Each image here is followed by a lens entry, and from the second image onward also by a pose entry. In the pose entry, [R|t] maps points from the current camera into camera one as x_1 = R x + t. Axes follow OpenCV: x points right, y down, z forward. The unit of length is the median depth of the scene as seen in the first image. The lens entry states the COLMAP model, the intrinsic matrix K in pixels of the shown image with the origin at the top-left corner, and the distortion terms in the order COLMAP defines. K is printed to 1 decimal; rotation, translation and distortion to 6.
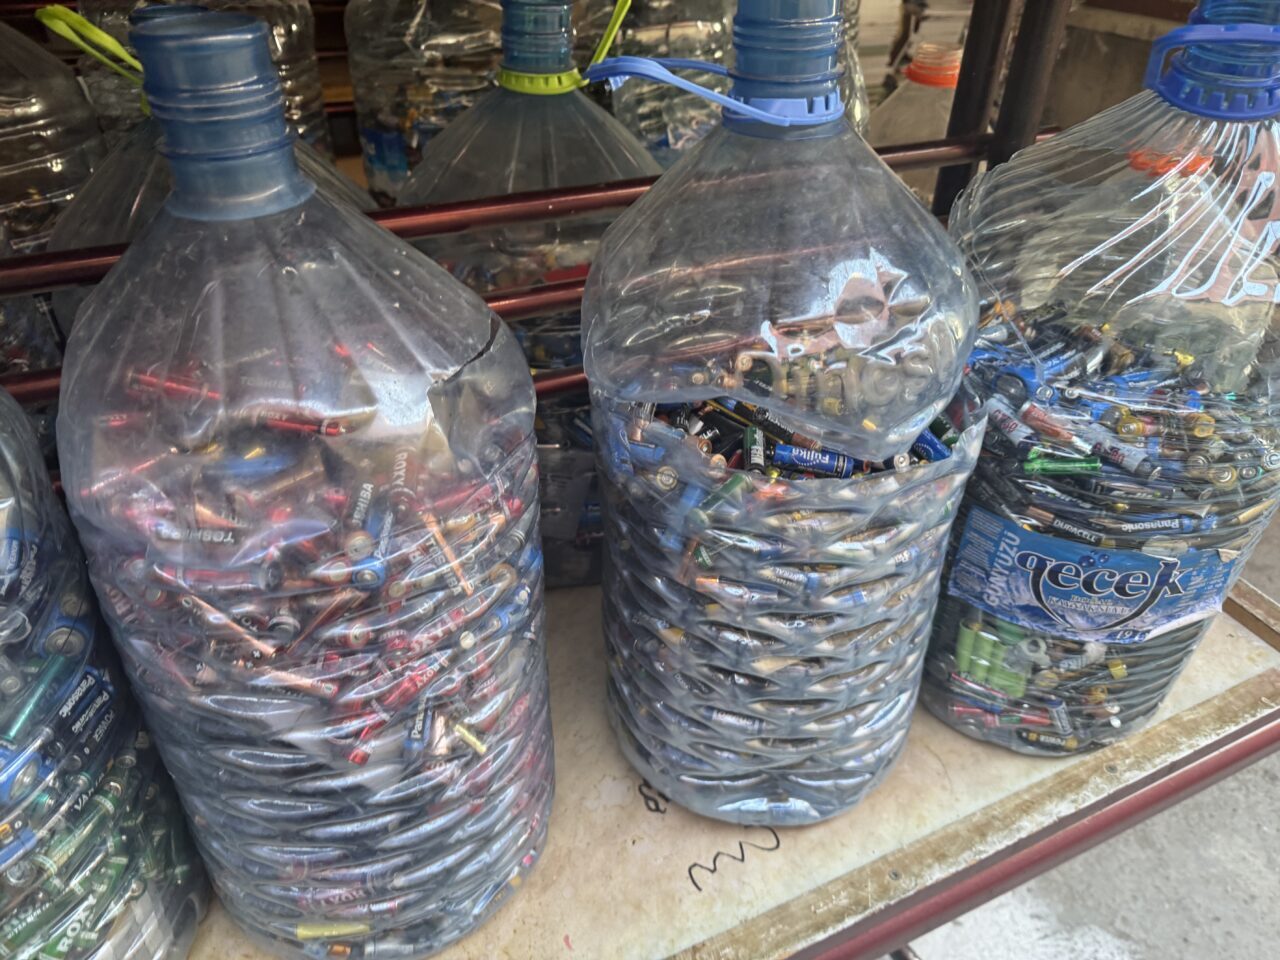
lens RADIAL K [[903.2, 0, 646.3], [0, 903.2, 480.0], [0, 0, 1]] dist [0.156771, -0.330570]
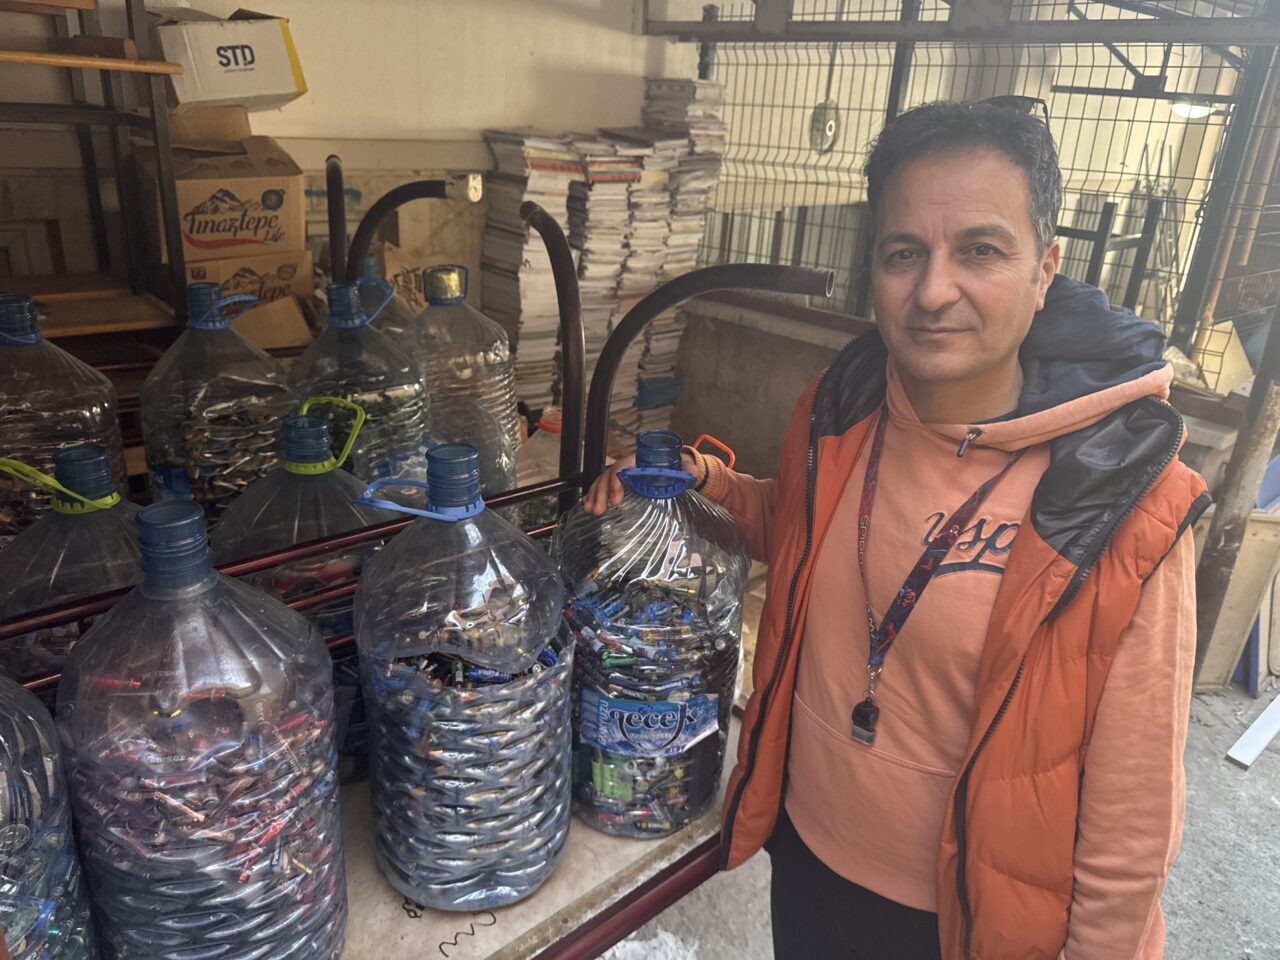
lens RADIAL K [[903.2, 0, 646.3], [0, 903.2, 480.0], [0, 0, 1]] dist [0.156771, -0.330570]
pose [[0.952321, -0.064906, 0.298115, -0.040558], [0.128211, 0.971783, -0.197988, 0.000457], [-0.276853, 0.226770, 0.933771, -0.899673]]
